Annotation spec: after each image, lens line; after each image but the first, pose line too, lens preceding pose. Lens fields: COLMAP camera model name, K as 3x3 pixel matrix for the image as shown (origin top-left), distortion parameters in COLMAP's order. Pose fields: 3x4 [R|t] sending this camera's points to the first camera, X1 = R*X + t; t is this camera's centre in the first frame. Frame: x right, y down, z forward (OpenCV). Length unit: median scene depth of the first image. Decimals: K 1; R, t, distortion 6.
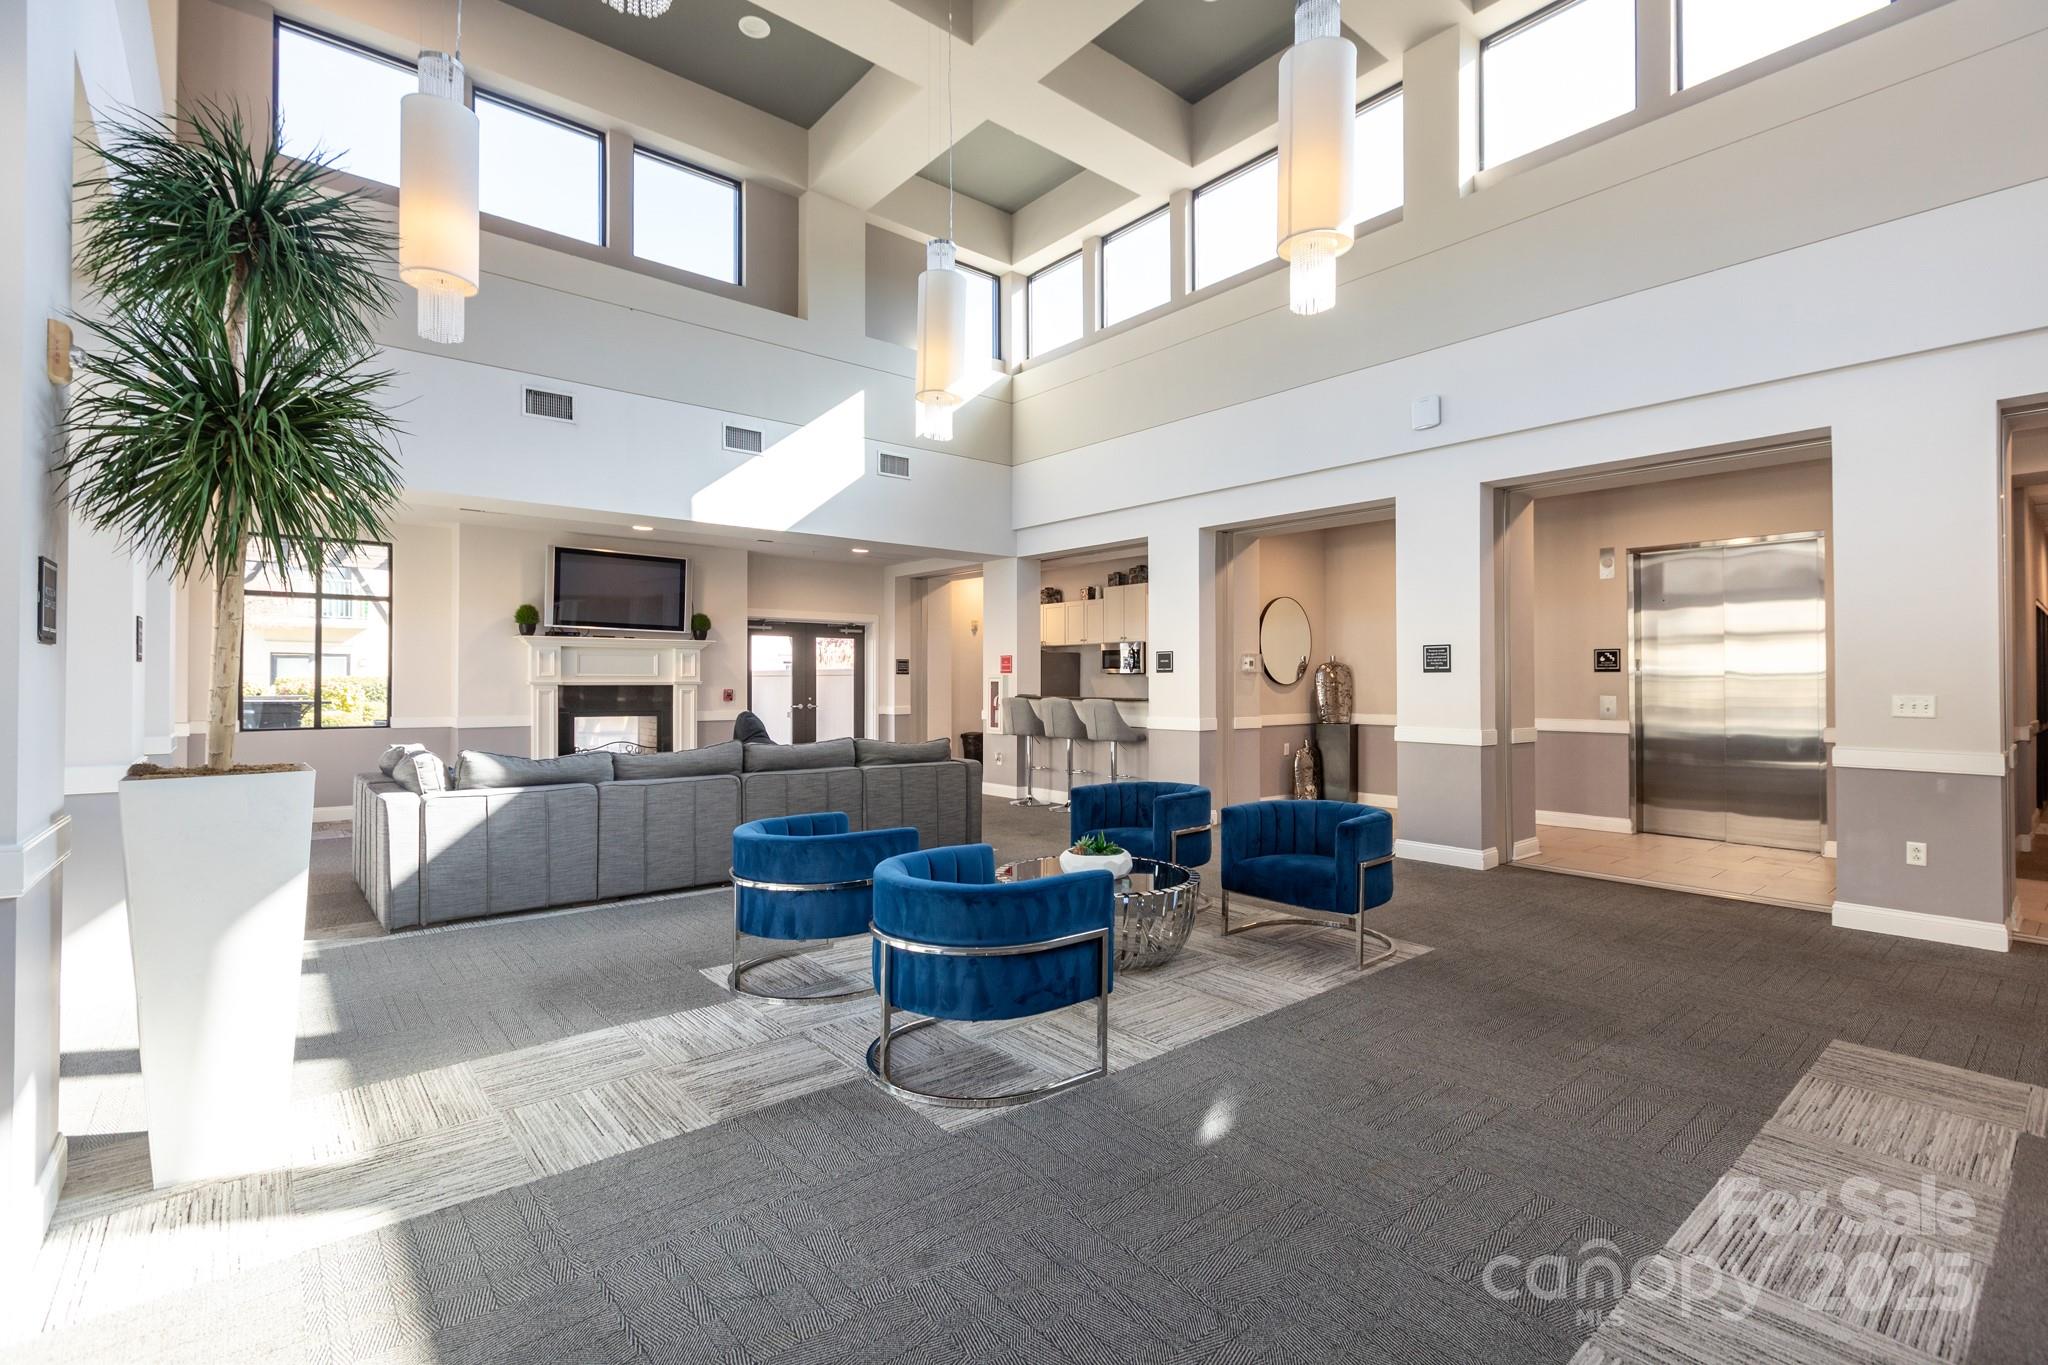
lens RADIAL K [[924.7, 0, 1024.8], [0, 924.7, 671.4], [0, 0, 1]] dist [-0.000369, -0.000424]
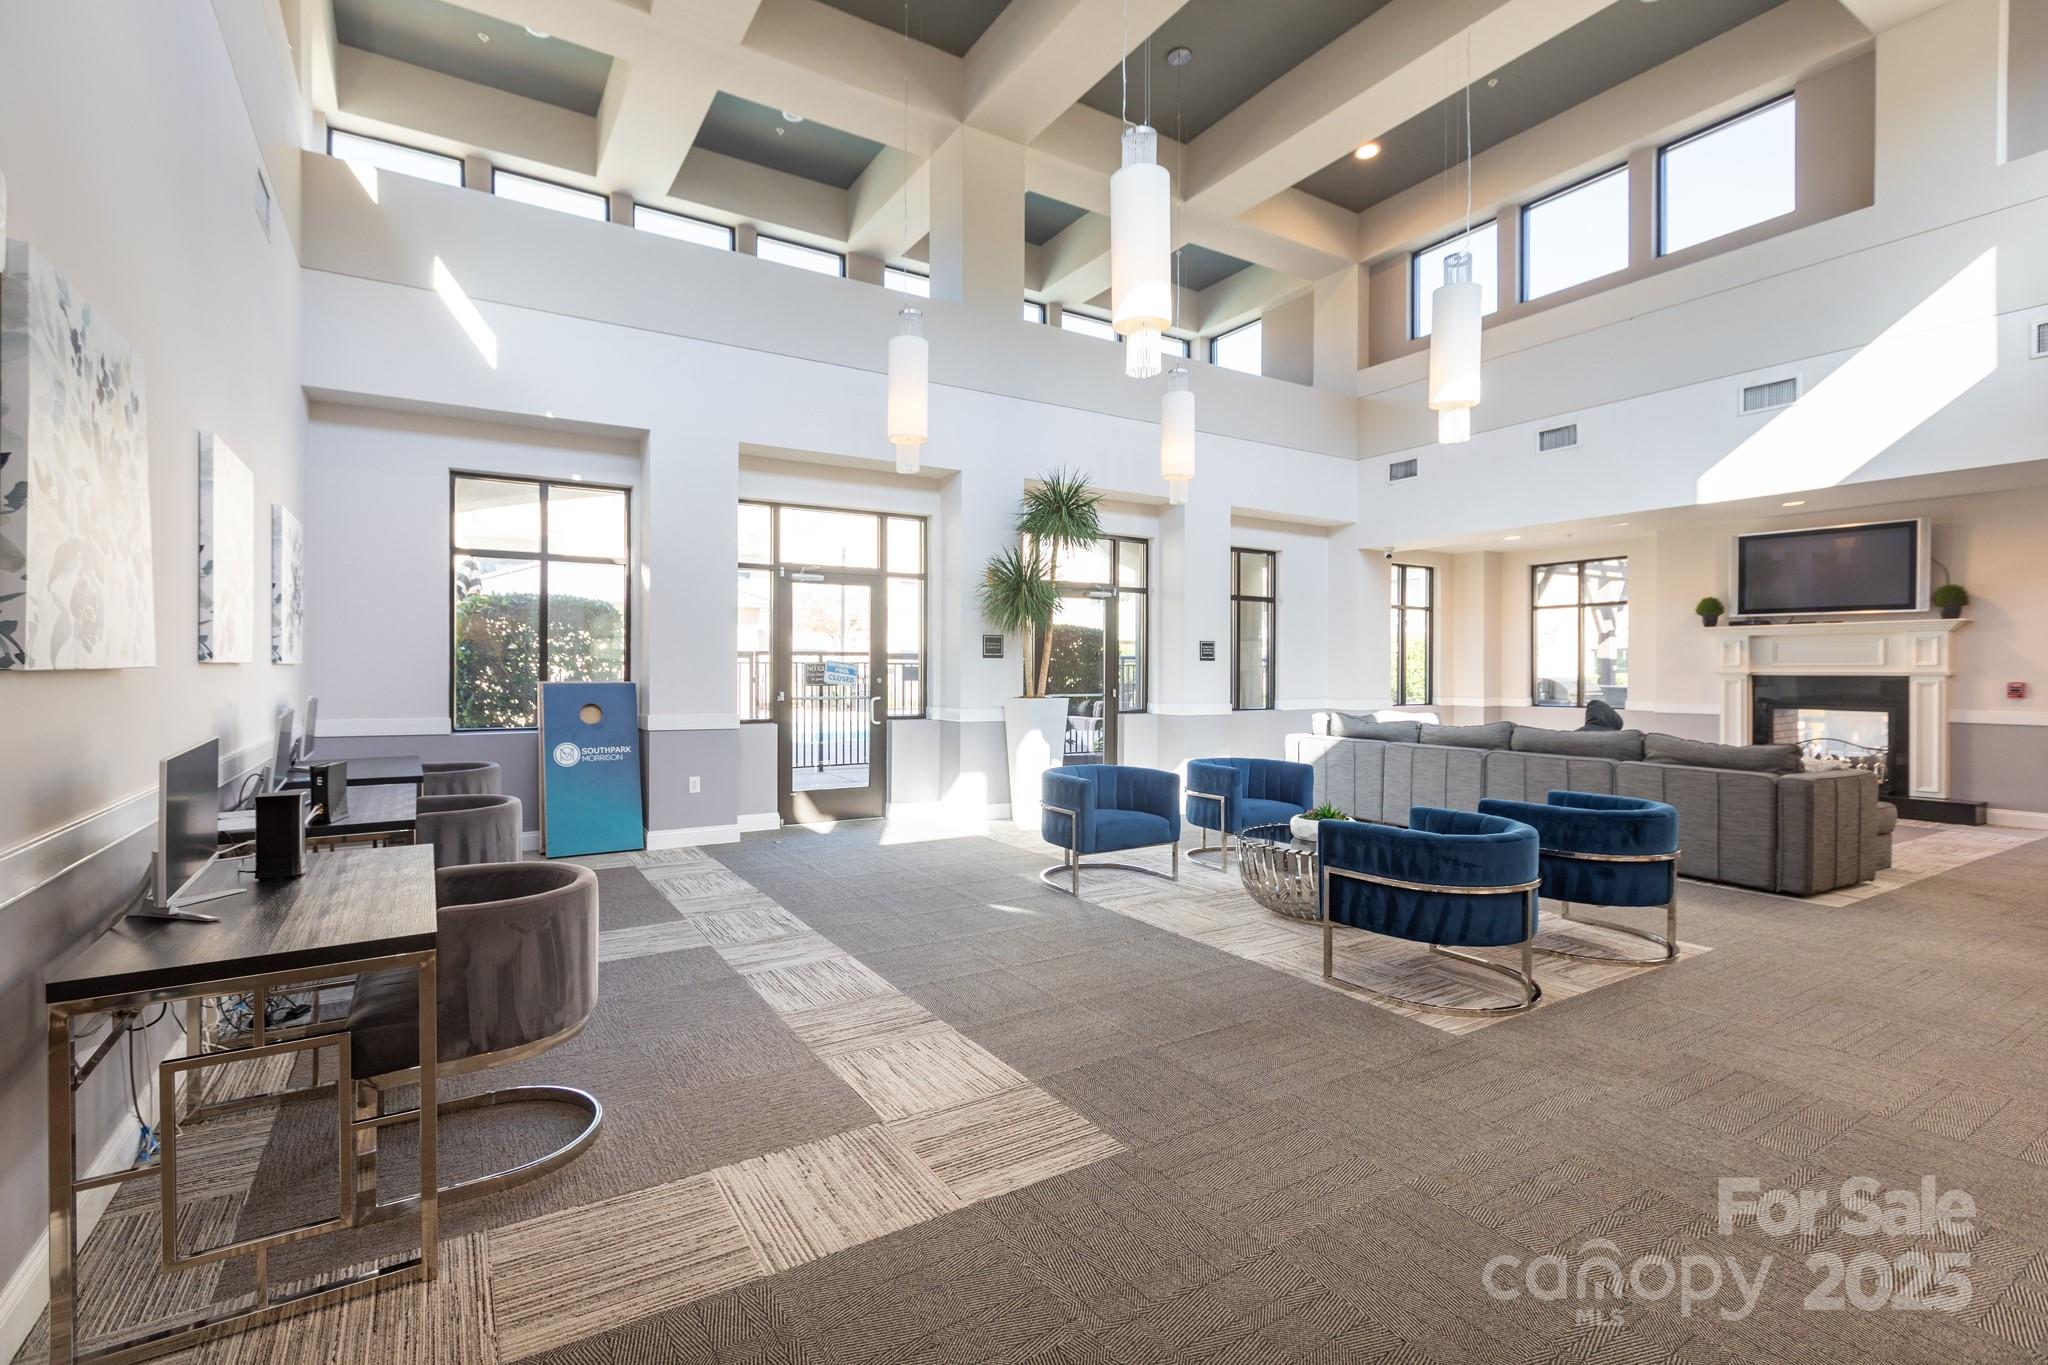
lens RADIAL K [[924.7, 0, 1024.8], [0, 924.7, 671.4], [0, 0, 1]] dist [-0.000369, -0.000424]
pose [[-0.130424, -0.001258, -0.991457, 0.686505], [0.009051, 0.999956, -0.002459, 0.007518], [0.991417, -0.009295, -0.130407, 0.431834]]
